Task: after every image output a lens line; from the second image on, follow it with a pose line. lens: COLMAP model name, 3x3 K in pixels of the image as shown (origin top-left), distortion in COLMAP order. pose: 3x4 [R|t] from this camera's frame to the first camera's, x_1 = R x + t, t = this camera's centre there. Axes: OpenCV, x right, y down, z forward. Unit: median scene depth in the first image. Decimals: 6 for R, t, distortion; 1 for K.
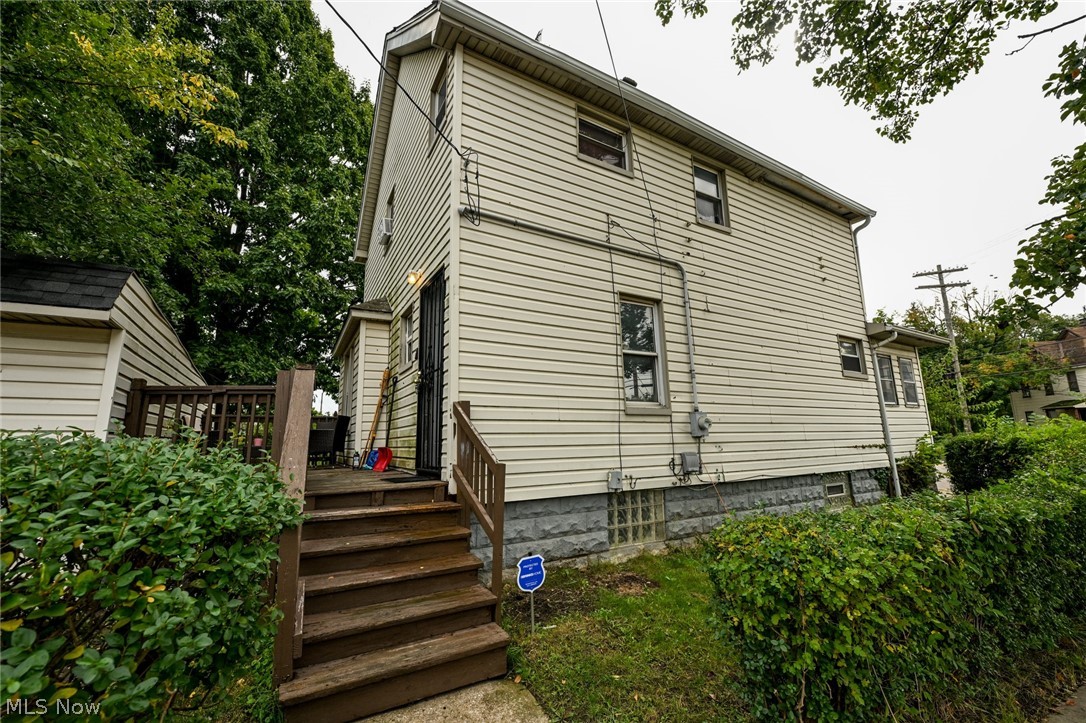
lens RADIAL K [[430.5, 0, 543.8], [0, 430.5, 363.5], [0, 0, 1]] dist [-0.002176, -0.000126]
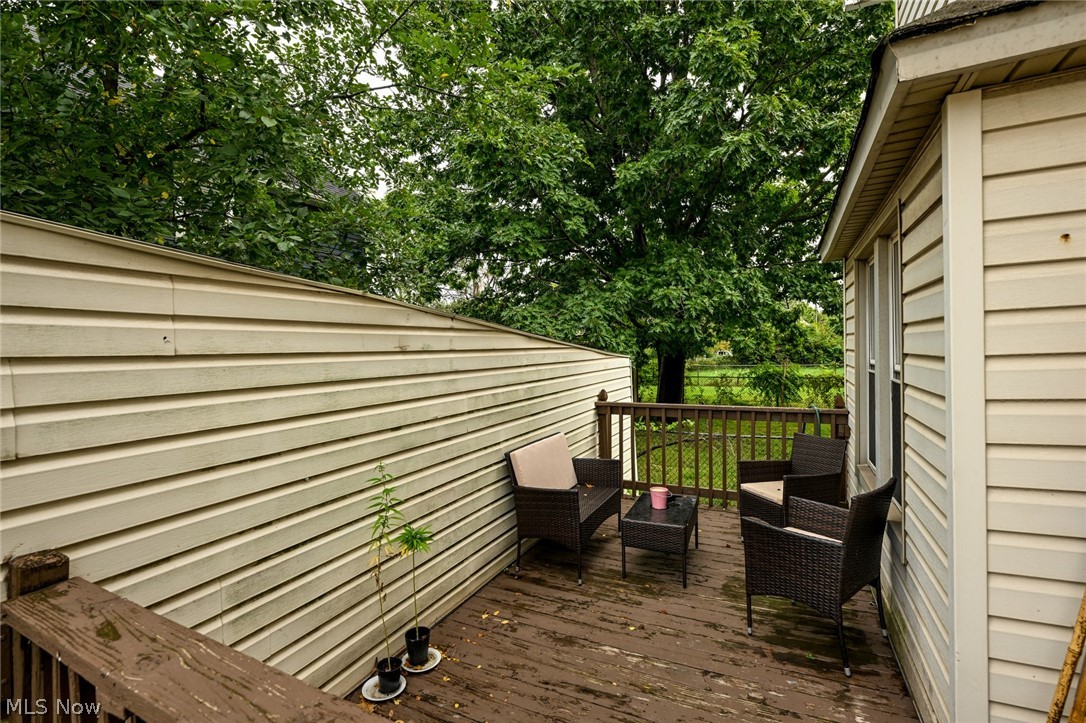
lens RADIAL K [[495.5, 0, 540.6], [0, 495.5, 356.4], [0, 0, 1]] dist [0.001121, 0.000113]
pose [[0.552915, 0.014889, -0.833105, -0.202004], [0.161484, 0.978969, 0.124670, -0.025257], [0.817440, -0.203465, 0.538882, 0.419970]]
